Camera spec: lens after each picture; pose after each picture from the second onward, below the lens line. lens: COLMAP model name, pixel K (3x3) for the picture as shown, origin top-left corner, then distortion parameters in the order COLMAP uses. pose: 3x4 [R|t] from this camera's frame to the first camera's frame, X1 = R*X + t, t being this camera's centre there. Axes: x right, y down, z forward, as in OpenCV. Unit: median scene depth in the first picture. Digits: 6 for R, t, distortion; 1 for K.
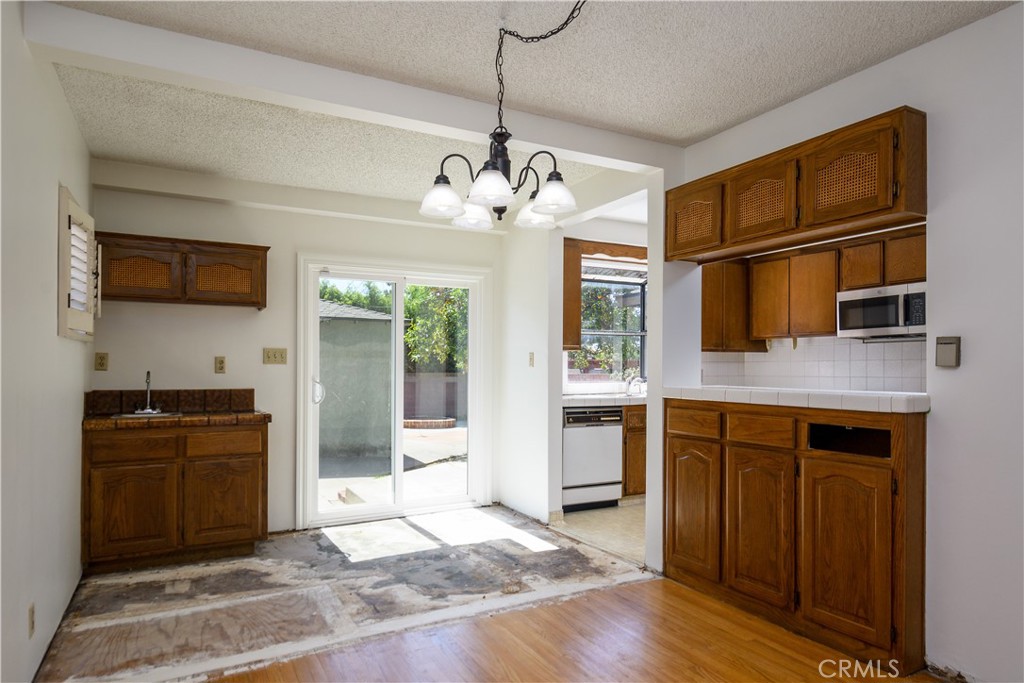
lens RADIAL K [[616.5, 0, 507.2], [0, 616.5, 370.2], [0, 0, 1]] dist [0.027977, -0.000513]
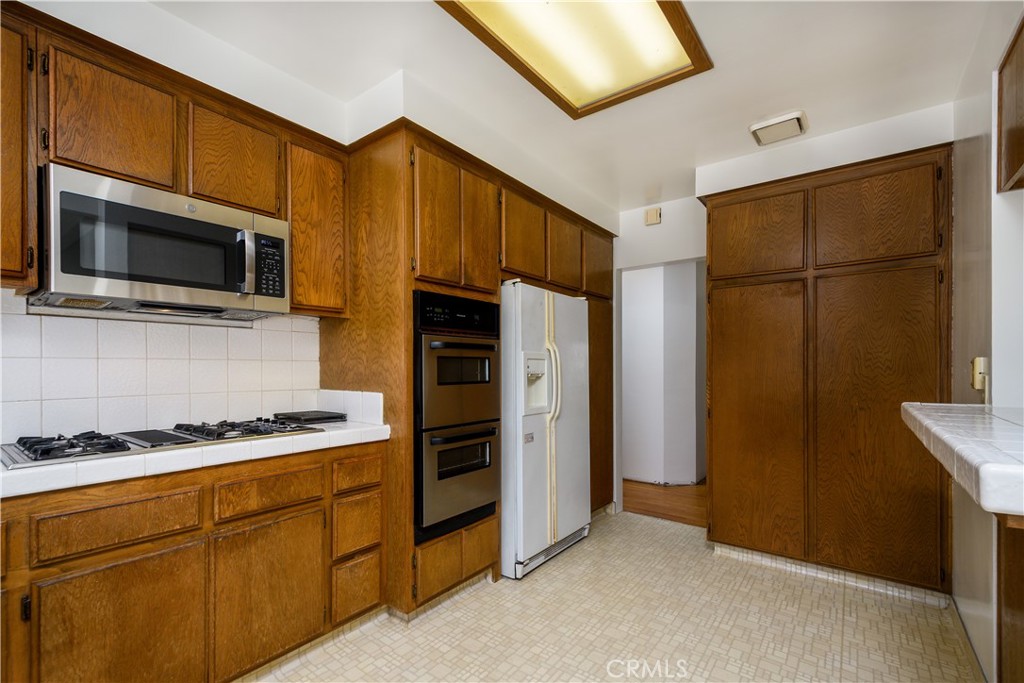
lens RADIAL K [[454.0, 0, 505.8], [0, 454.0, 367.4], [0, 0, 1]] dist [0.001619, 0.000467]
pose [[-0.408548, 0.003647, 0.912730, 0.197922], [0.006060, 0.999981, -0.001283, -0.007489], [-0.912717, 0.005007, -0.408562, 0.906137]]
